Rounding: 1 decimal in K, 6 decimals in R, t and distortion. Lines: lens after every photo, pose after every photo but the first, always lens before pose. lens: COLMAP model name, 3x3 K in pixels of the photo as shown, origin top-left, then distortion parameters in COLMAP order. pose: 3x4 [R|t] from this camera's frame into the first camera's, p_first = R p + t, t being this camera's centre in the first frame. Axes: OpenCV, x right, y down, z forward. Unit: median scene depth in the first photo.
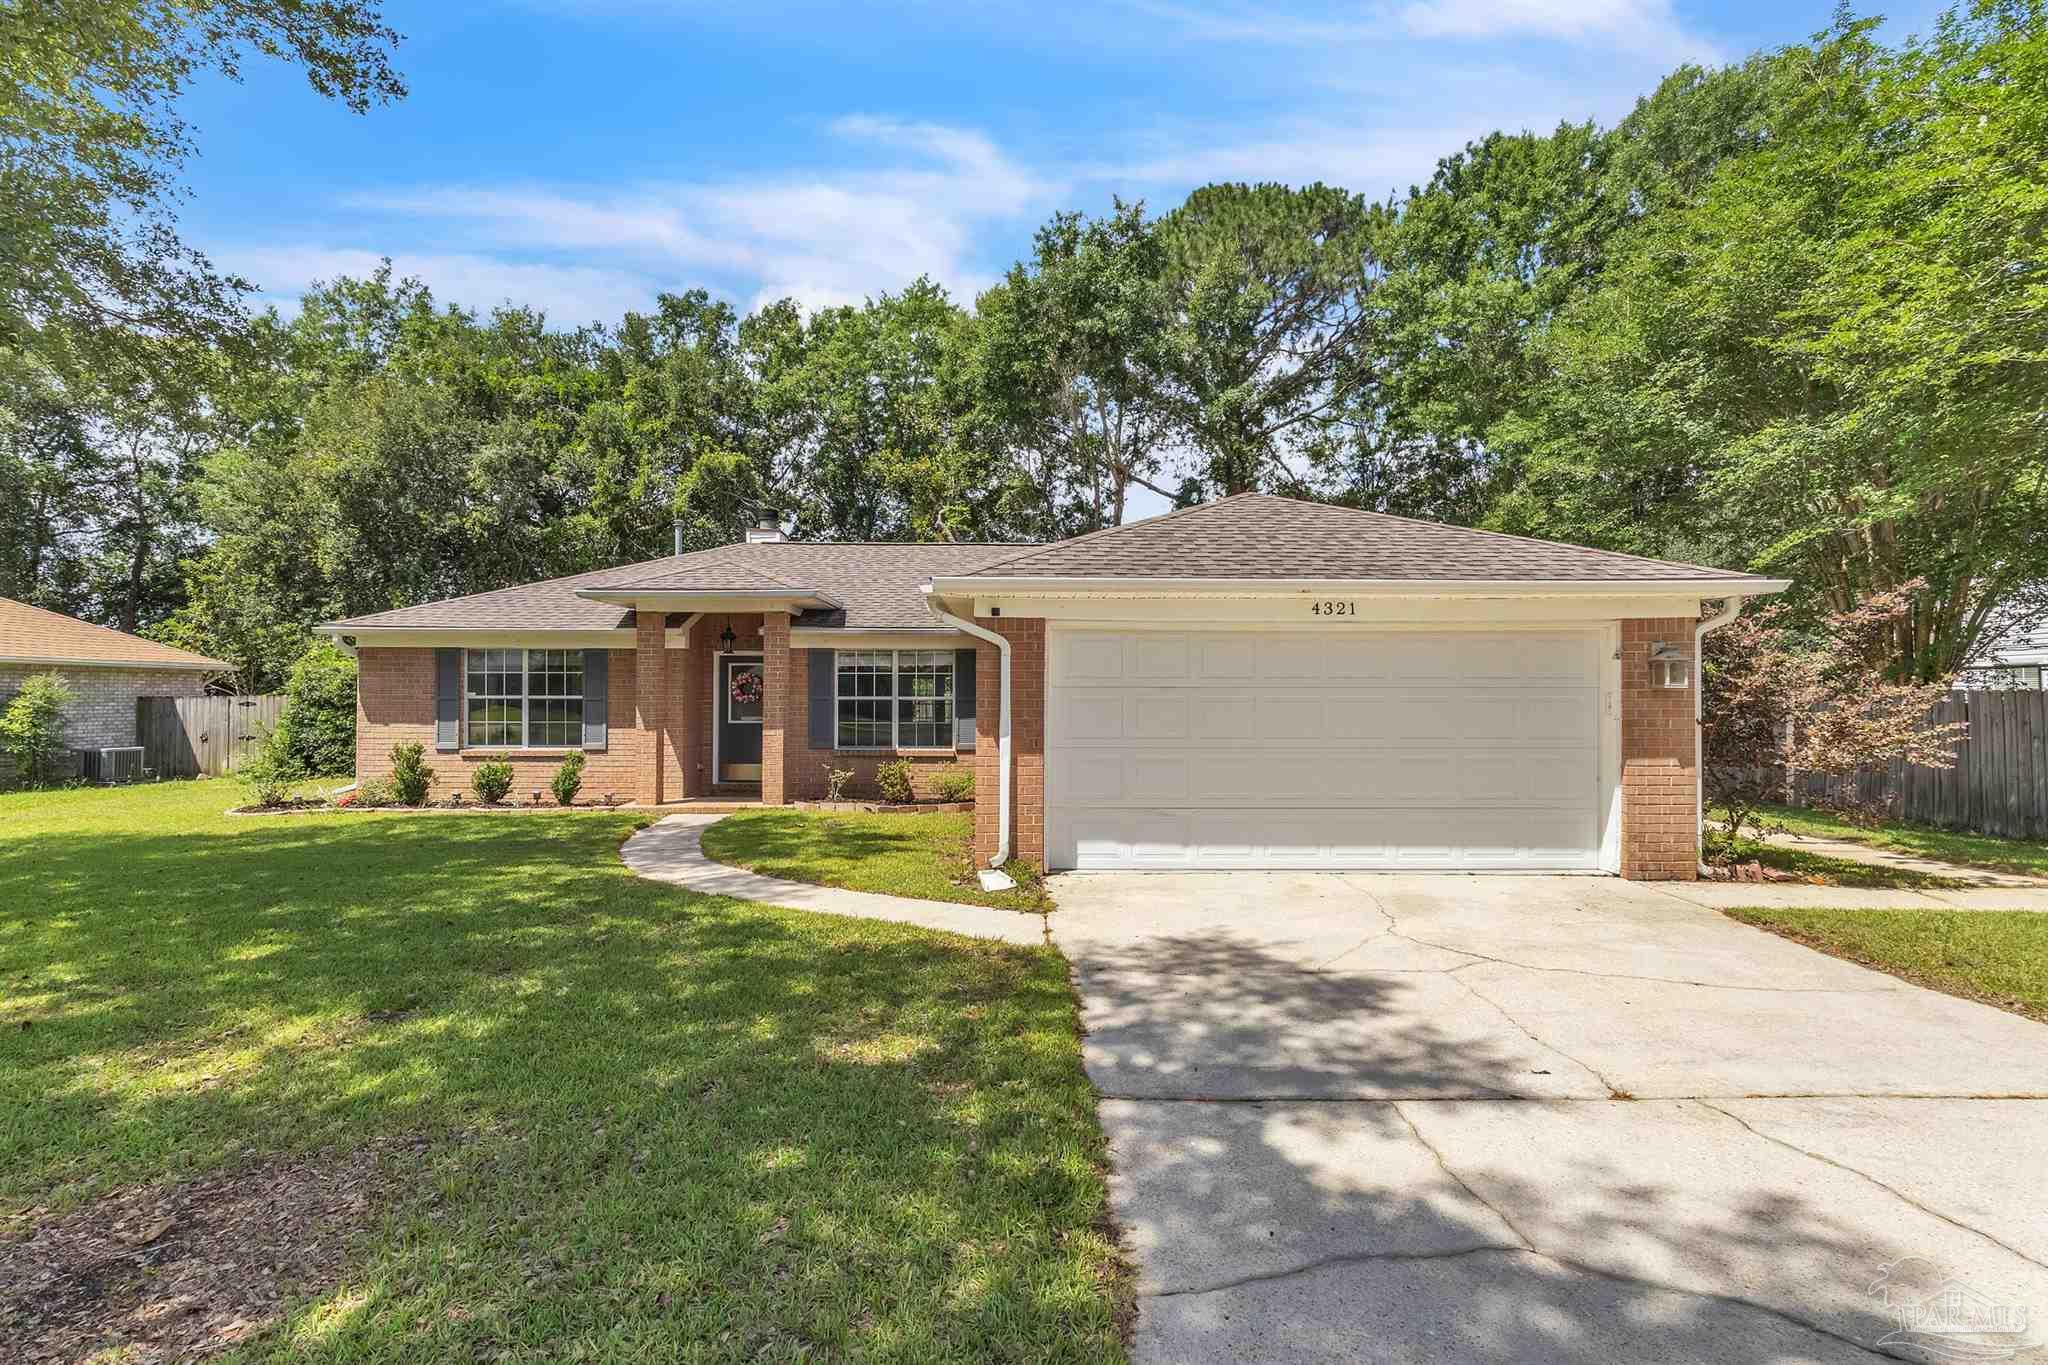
lens RADIAL K [[936.8, 0, 1038.8], [0, 936.8, 694.0], [0, 0, 1]] dist [0.001502, 0.002229]
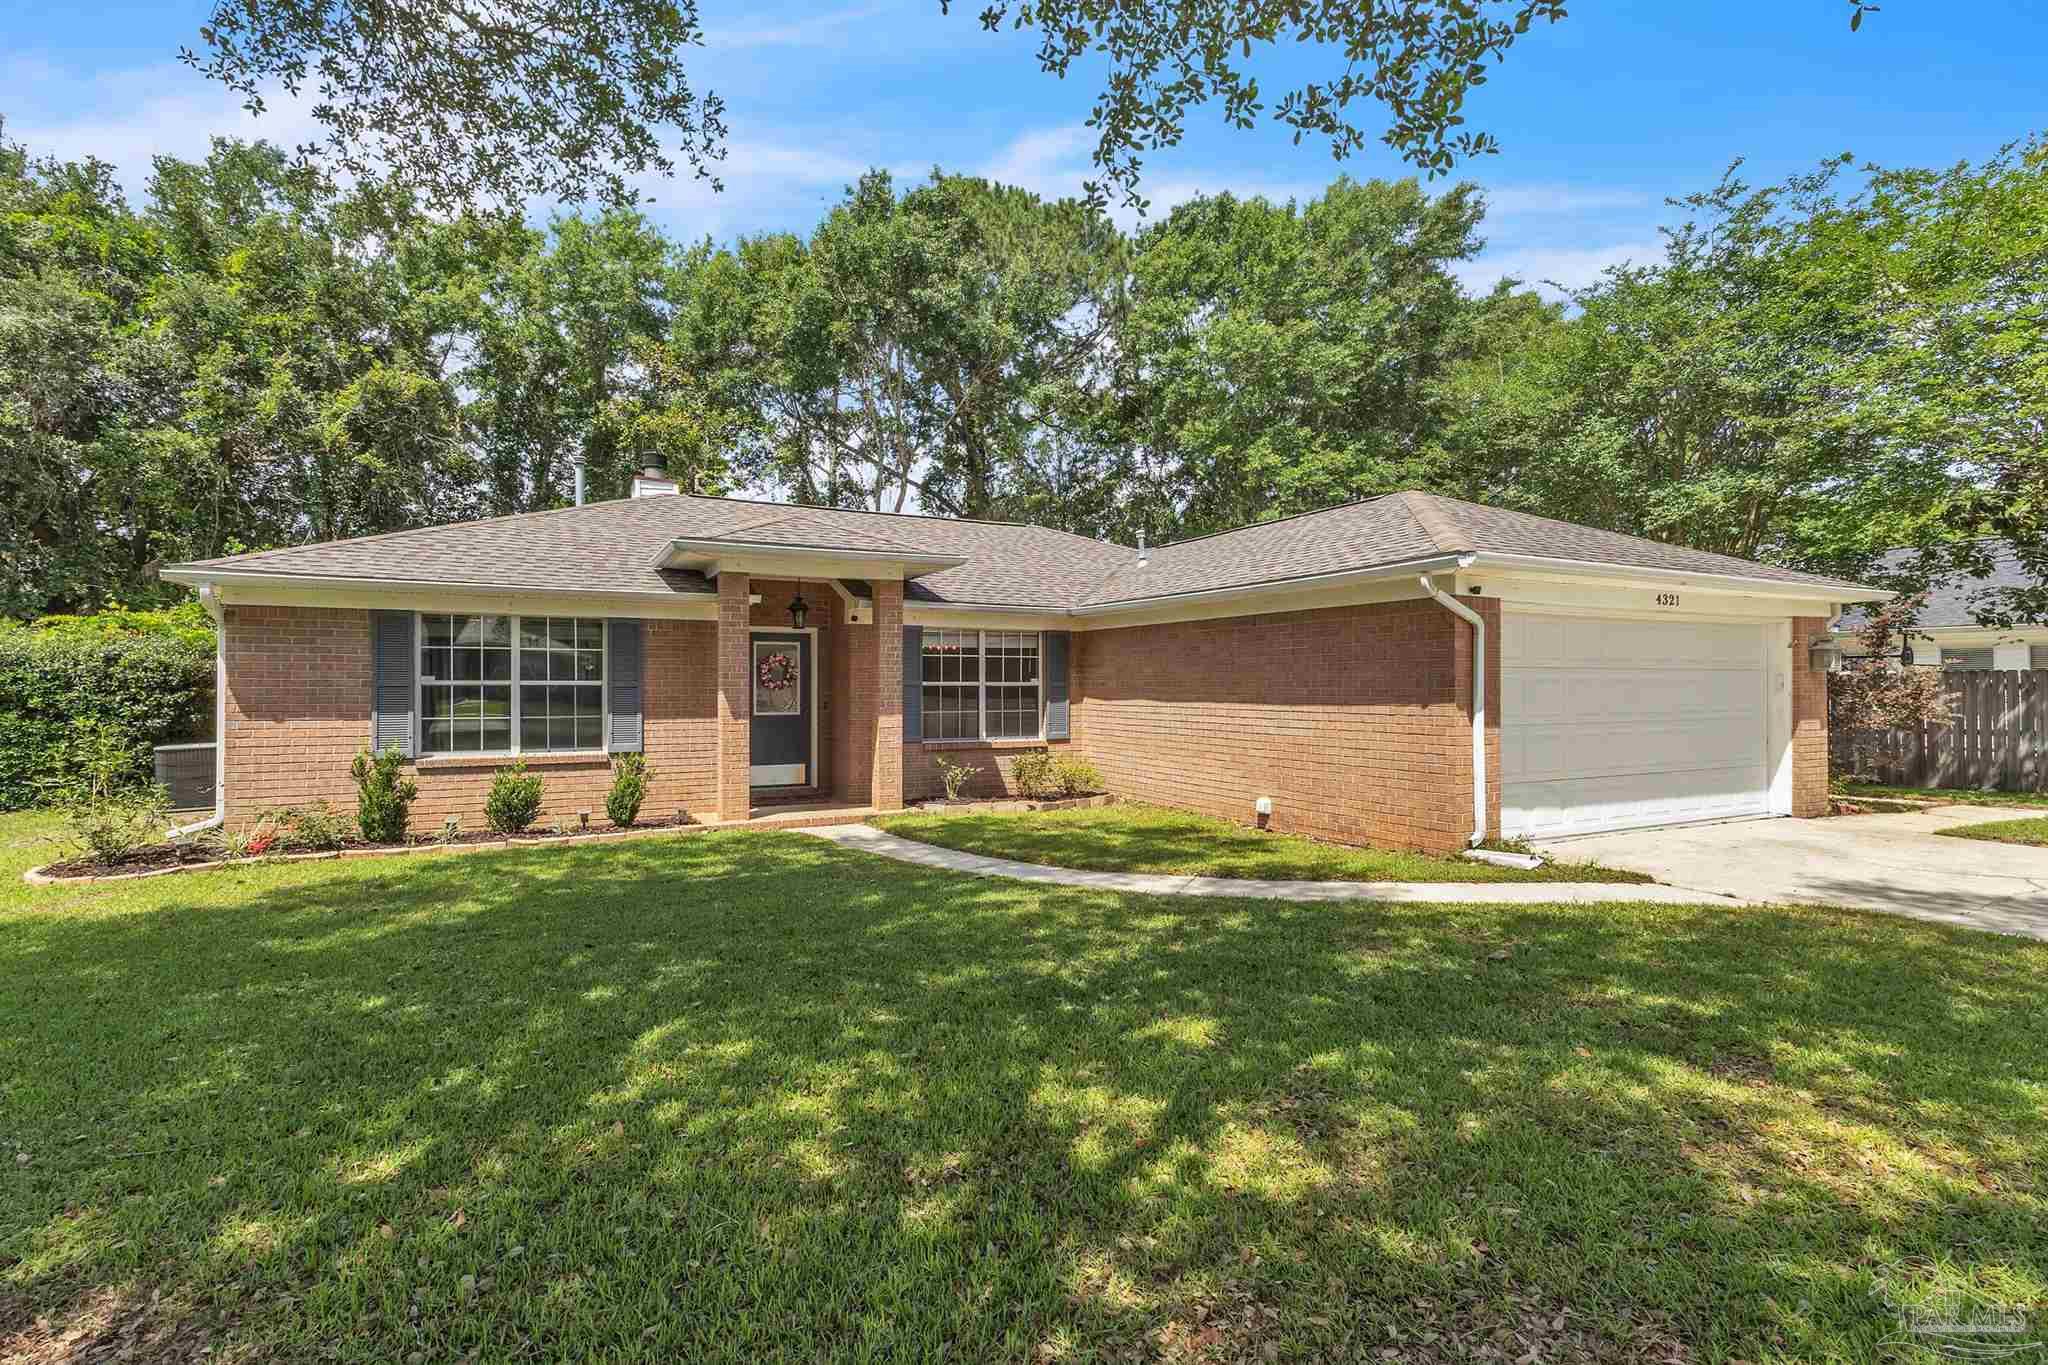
lens RADIAL K [[936.8, 0, 1030.1], [0, 936.8, 693.1], [0, 0, 1]] dist [0.001502, 0.002229]
pose [[0.894176, -0.005255, 0.447684, -0.520430], [0.002749, 0.999977, 0.006247, 0.008127], [-0.447707, -0.004355, 0.894170, 0.181075]]
